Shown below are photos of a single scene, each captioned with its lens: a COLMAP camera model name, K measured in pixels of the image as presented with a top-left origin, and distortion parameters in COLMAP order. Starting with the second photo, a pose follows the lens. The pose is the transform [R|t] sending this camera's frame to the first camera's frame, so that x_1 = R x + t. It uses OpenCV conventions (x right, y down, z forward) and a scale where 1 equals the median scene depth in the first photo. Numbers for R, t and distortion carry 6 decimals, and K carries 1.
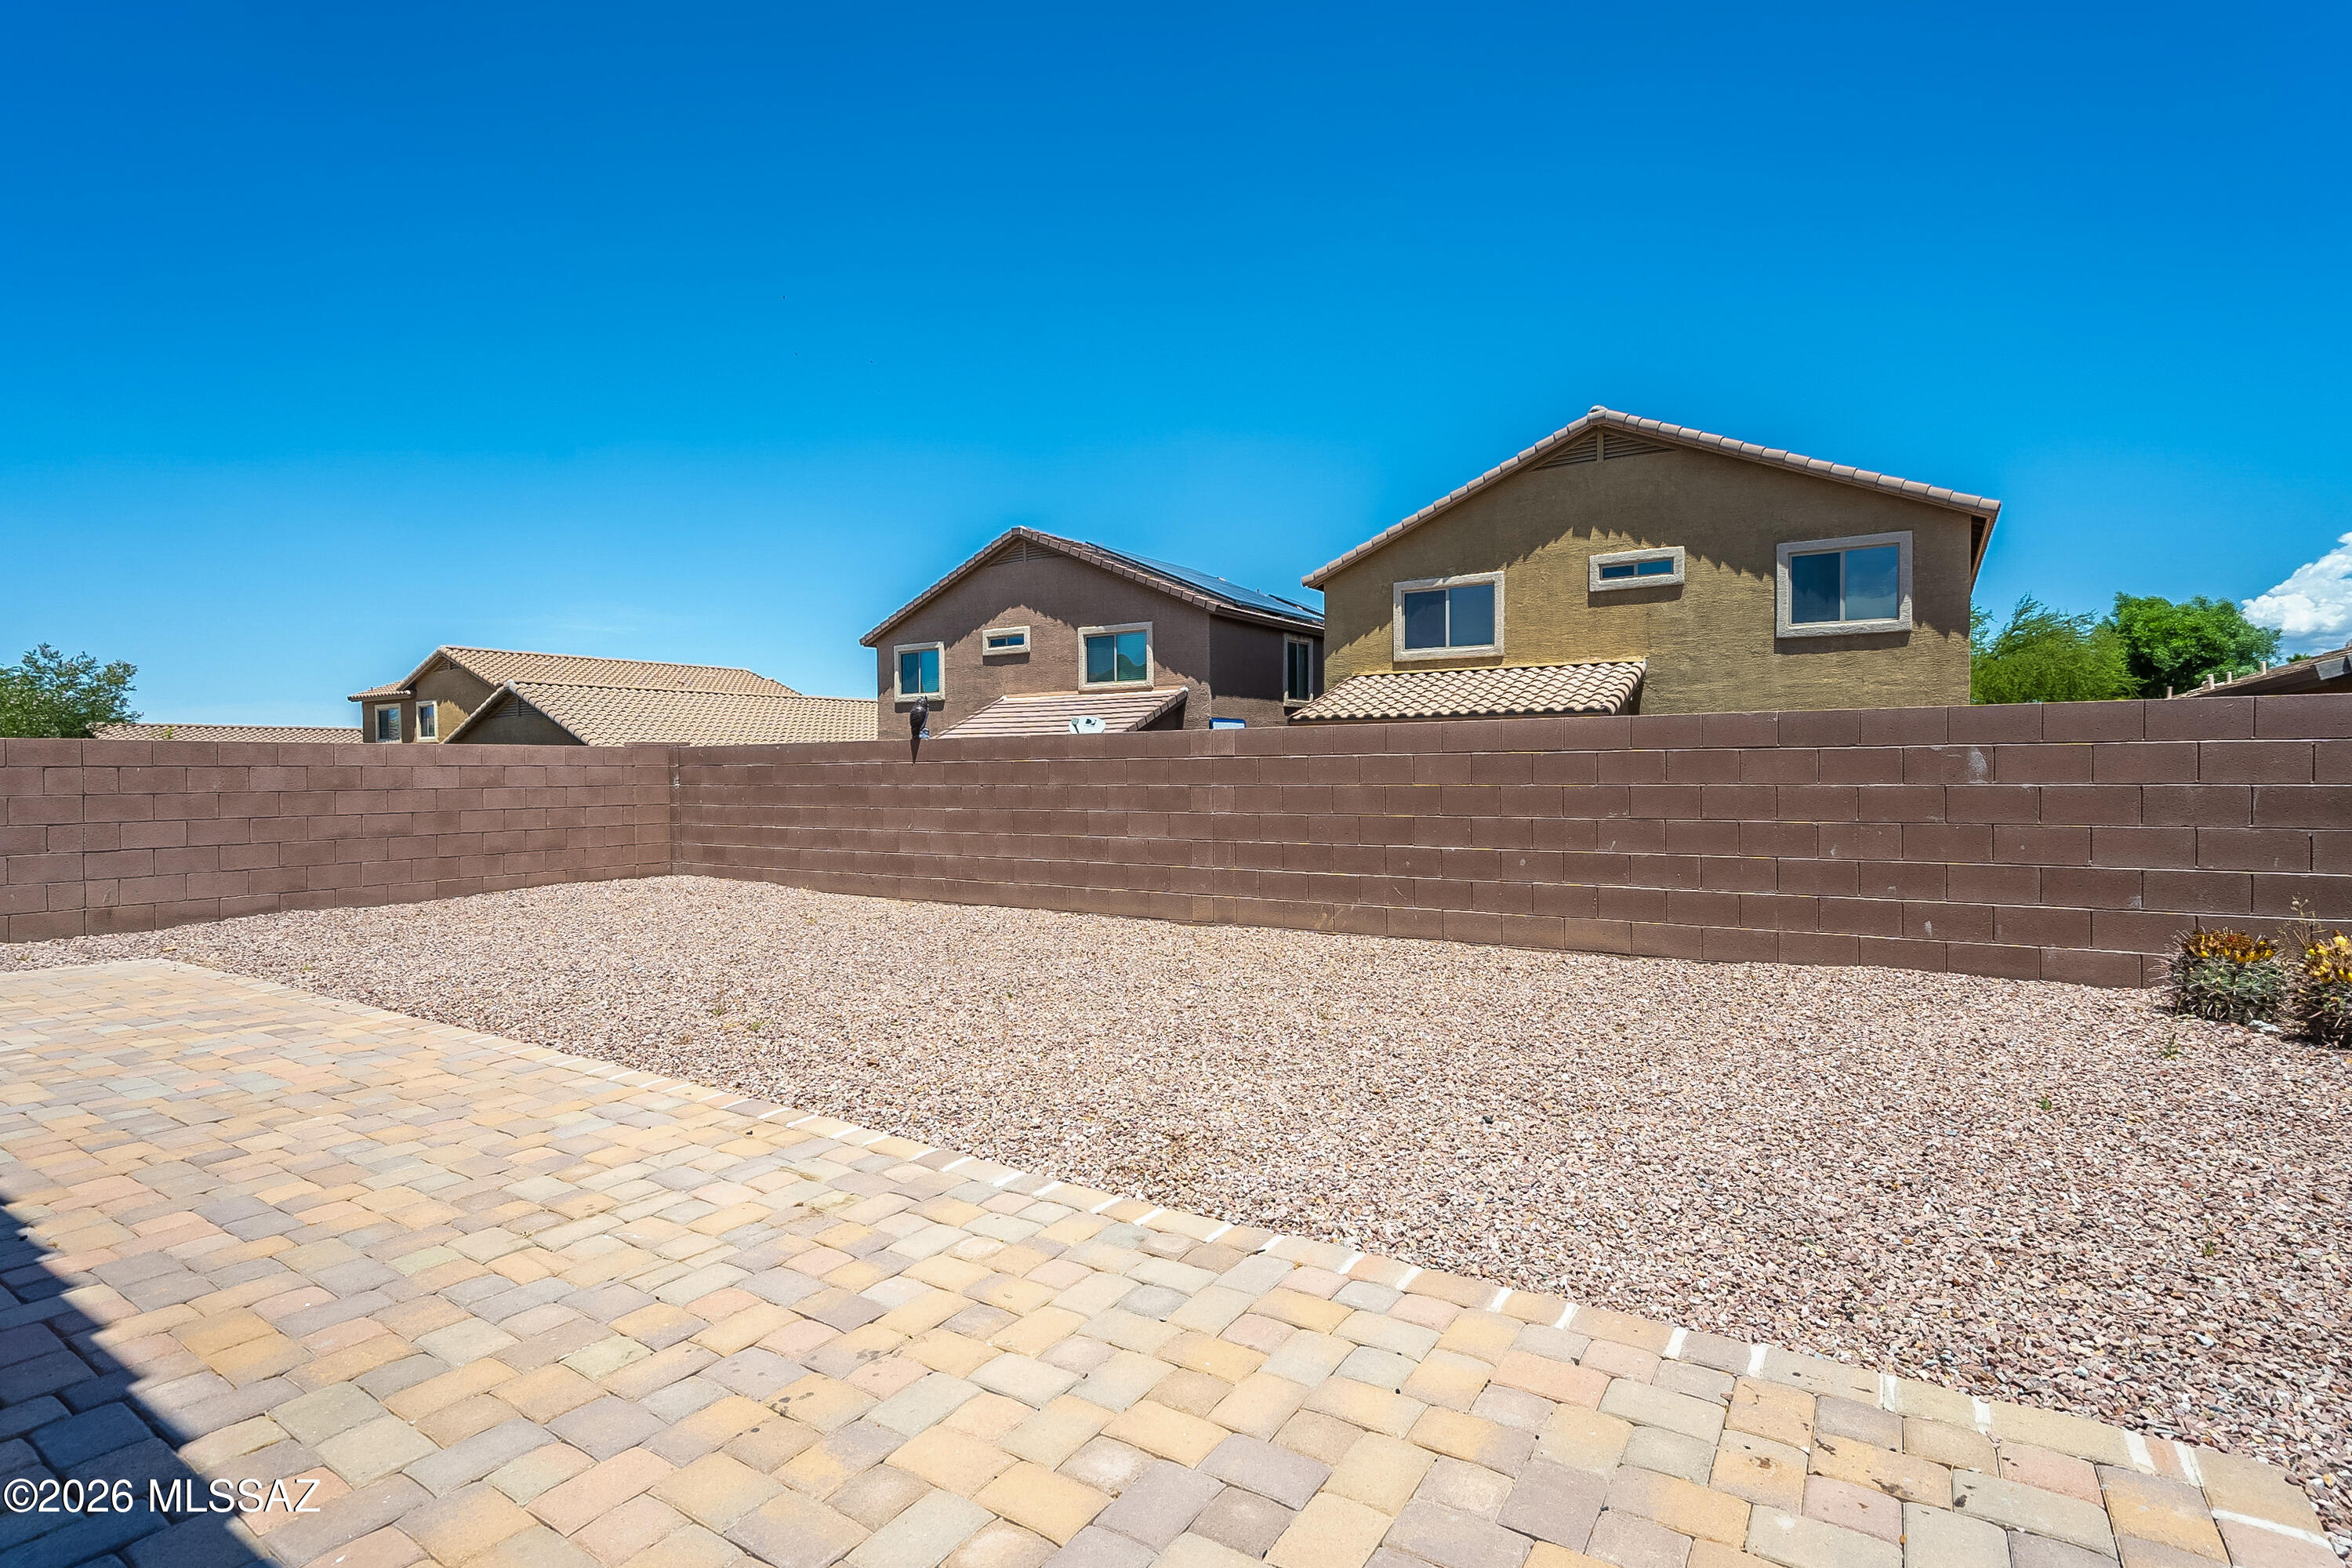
lens RADIAL K [[1133.2, 0, 1159.7], [0, 1133.2, 788.8], [0, 0, 1]] dist [-0.002522, 0.002258]
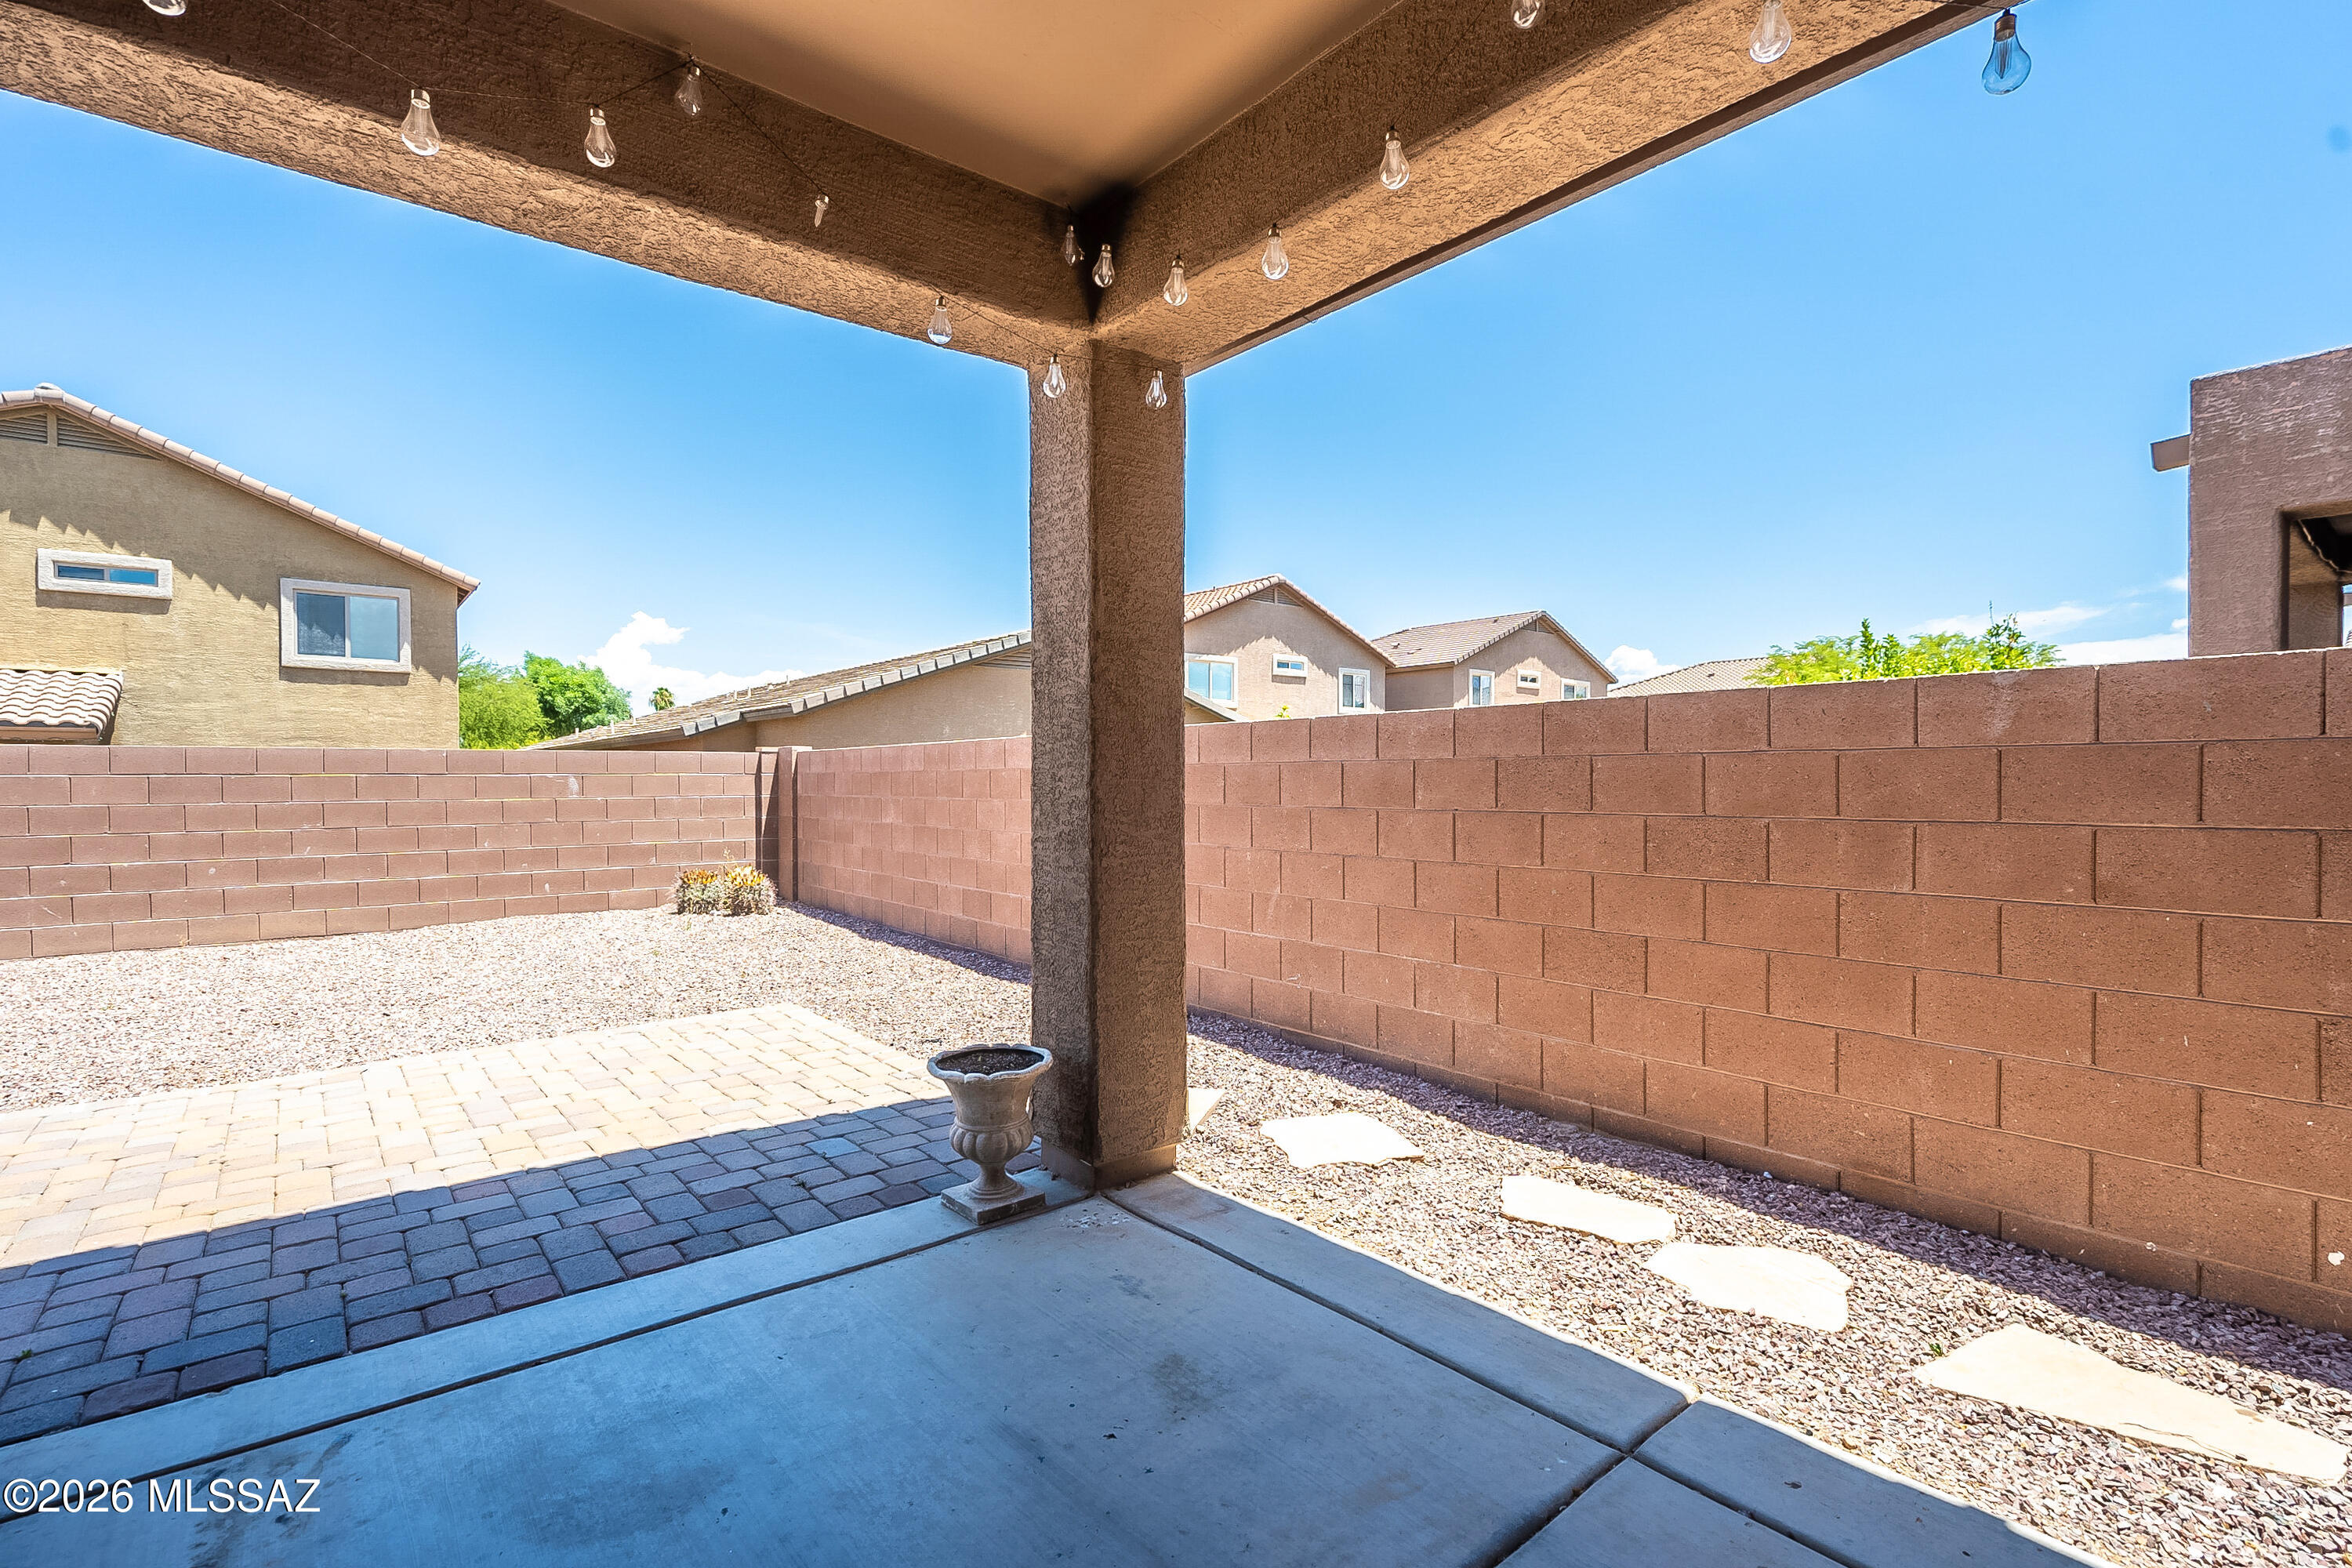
lens RADIAL K [[1076.6, 0, 1187.9], [0, 1076.6, 791.5], [0, 0, 1]] dist [-0.009830, 0.002355]
pose [[0.289444, -0.004348, 0.957185, -0.299939], [0.018182, 0.999834, -0.000956, 0.002418], [-0.957022, 0.017680, 0.289475, -0.182912]]
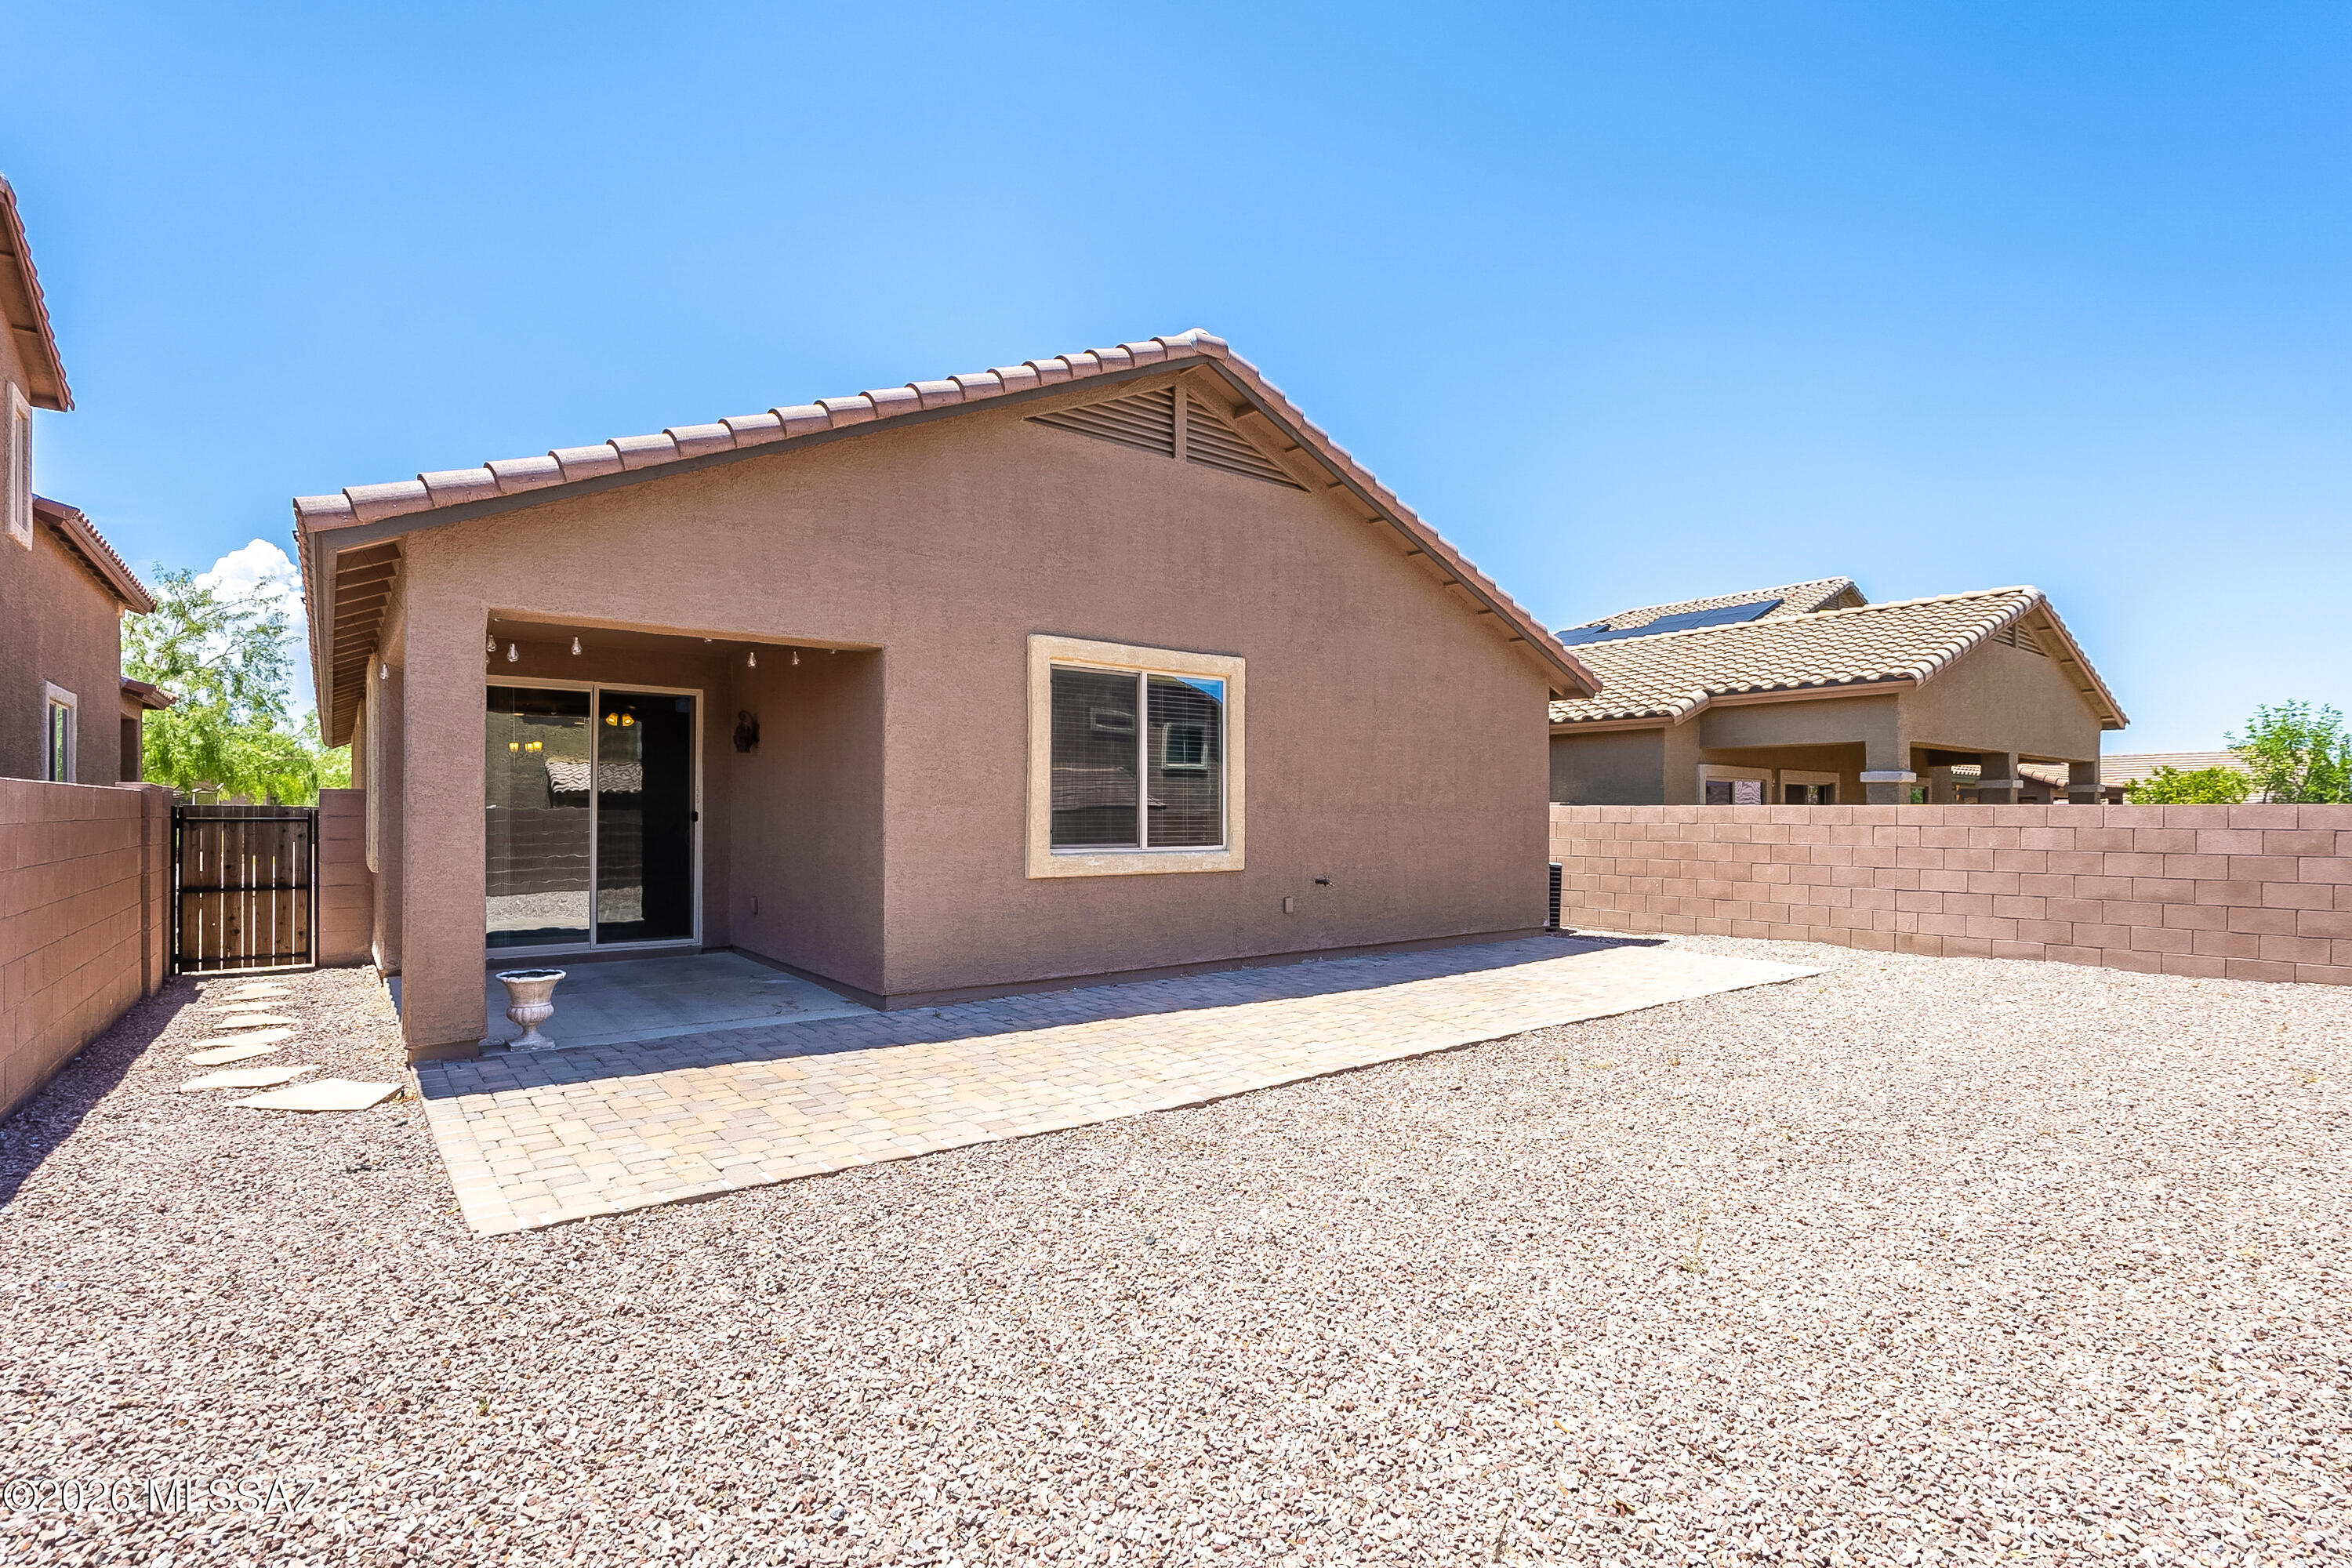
lens RADIAL K [[1076.6, 0, 1175.5], [0, 1076.6, 801.4], [0, 0, 1]] dist [-0.009830, 0.002355]
pose [[-0.325946, -0.004783, -0.945376, 0.419909], [-0.016926, 0.999856, 0.000777, -0.028047], [0.945237, 0.016255, -0.325980, 0.487954]]
